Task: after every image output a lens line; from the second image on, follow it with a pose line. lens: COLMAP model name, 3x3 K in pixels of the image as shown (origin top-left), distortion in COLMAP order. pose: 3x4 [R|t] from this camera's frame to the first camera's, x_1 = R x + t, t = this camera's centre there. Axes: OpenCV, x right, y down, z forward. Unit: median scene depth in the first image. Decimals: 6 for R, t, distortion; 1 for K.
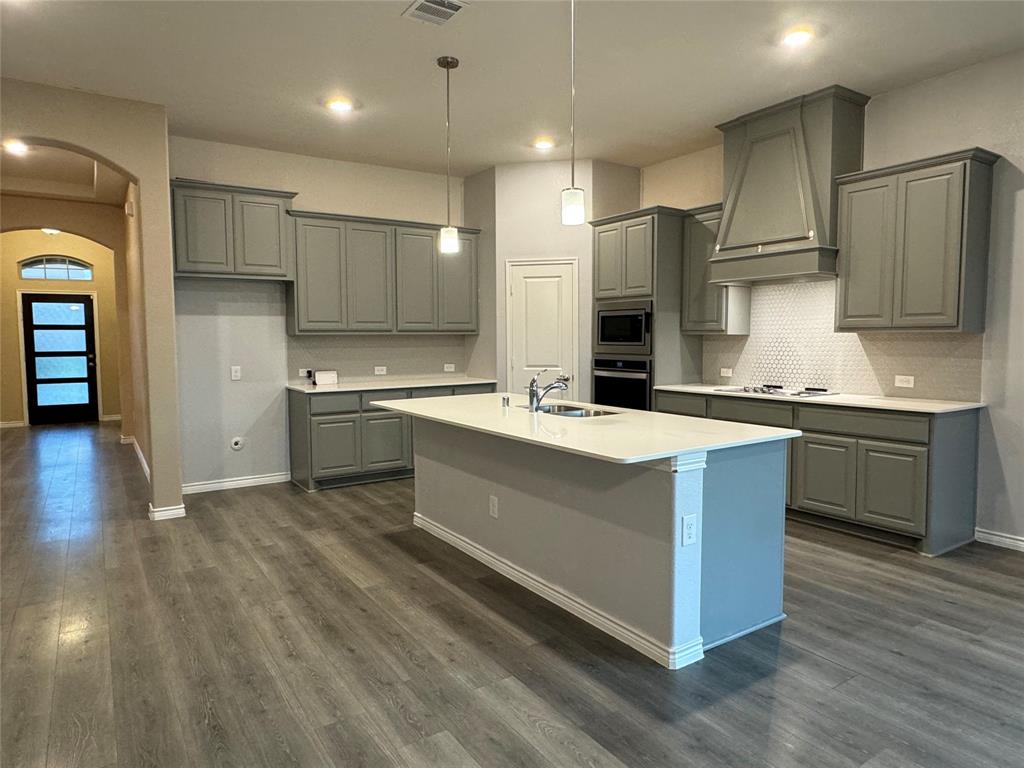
lens RADIAL K [[635.8, 0, 515.4], [0, 635.8, 379.0], [0, 0, 1]] dist [-0.000554, -0.006700]
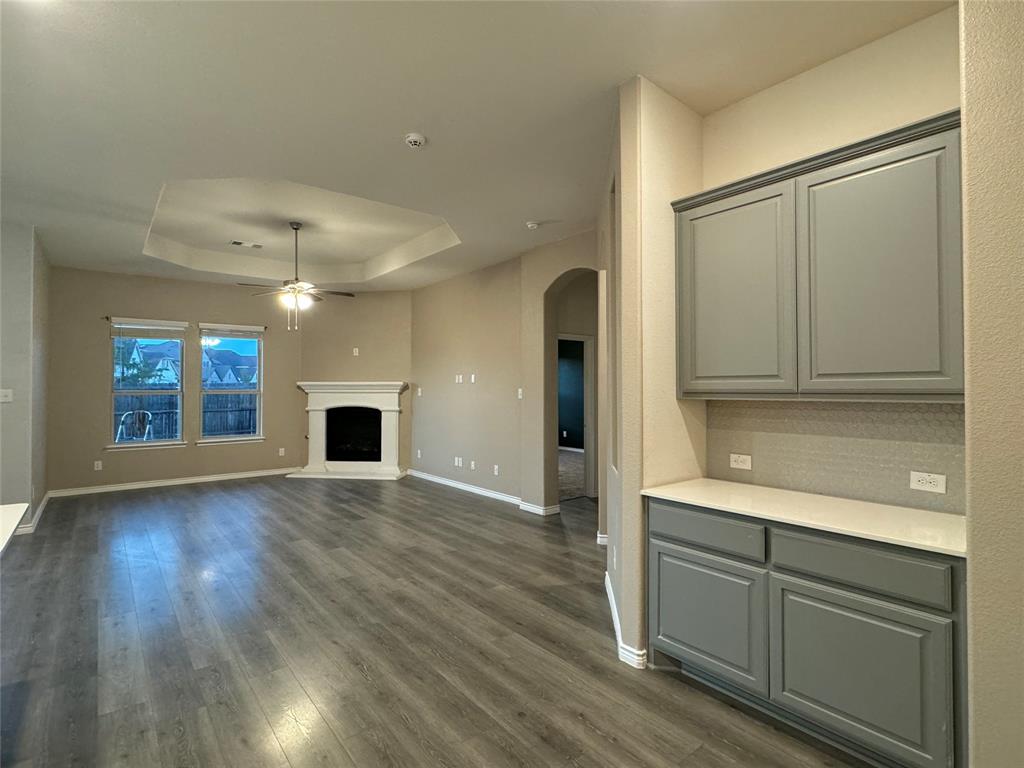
lens RADIAL K [[512.1, 0, 513.3], [0, 512.1, 381.0], [0, 0, 1]] dist [-0.001571, -0.000192]
pose [[-0.995835, 0.003080, -0.091125, -0.312501], [-0.001801, 0.998570, 0.053436, -0.077206], [0.091159, 0.053378, -0.994405, 0.936934]]
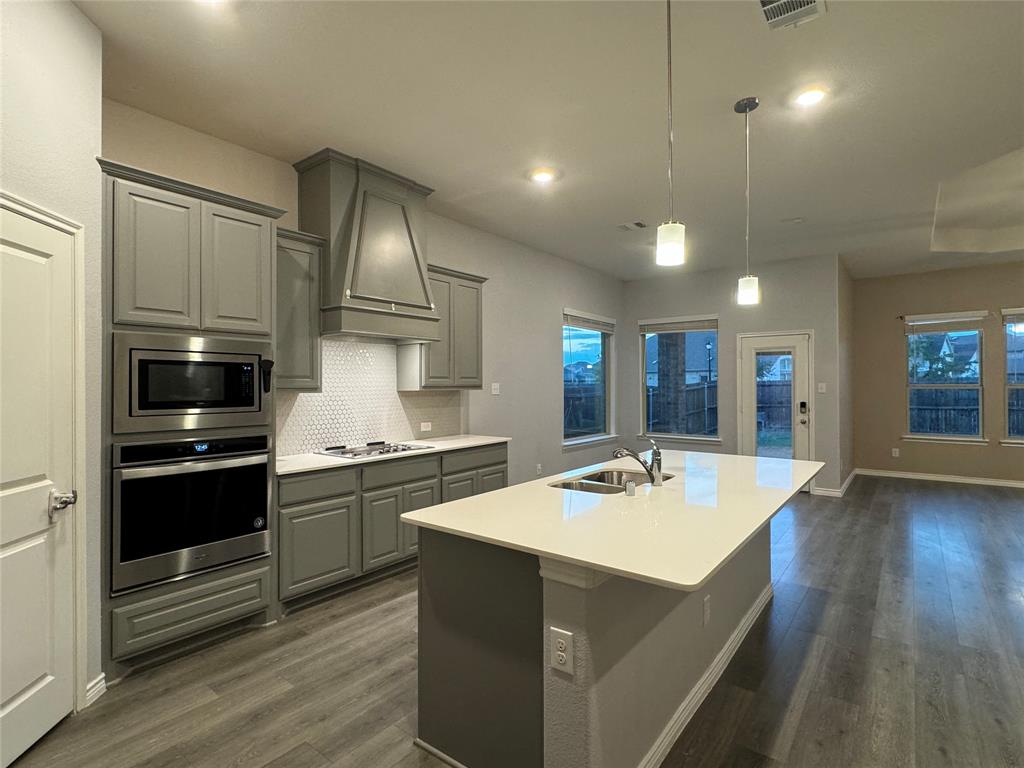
lens RADIAL K [[512.1, 0, 509.6], [0, 512.1, 384.2], [0, 0, 1]] dist [-0.001571, -0.000192]
pose [[-0.311404, 0.006643, 0.950254, -0.409096], [0.068900, 0.997501, 0.015606, -0.078486], [-0.947776, 0.070333, -0.311084, 1.016942]]
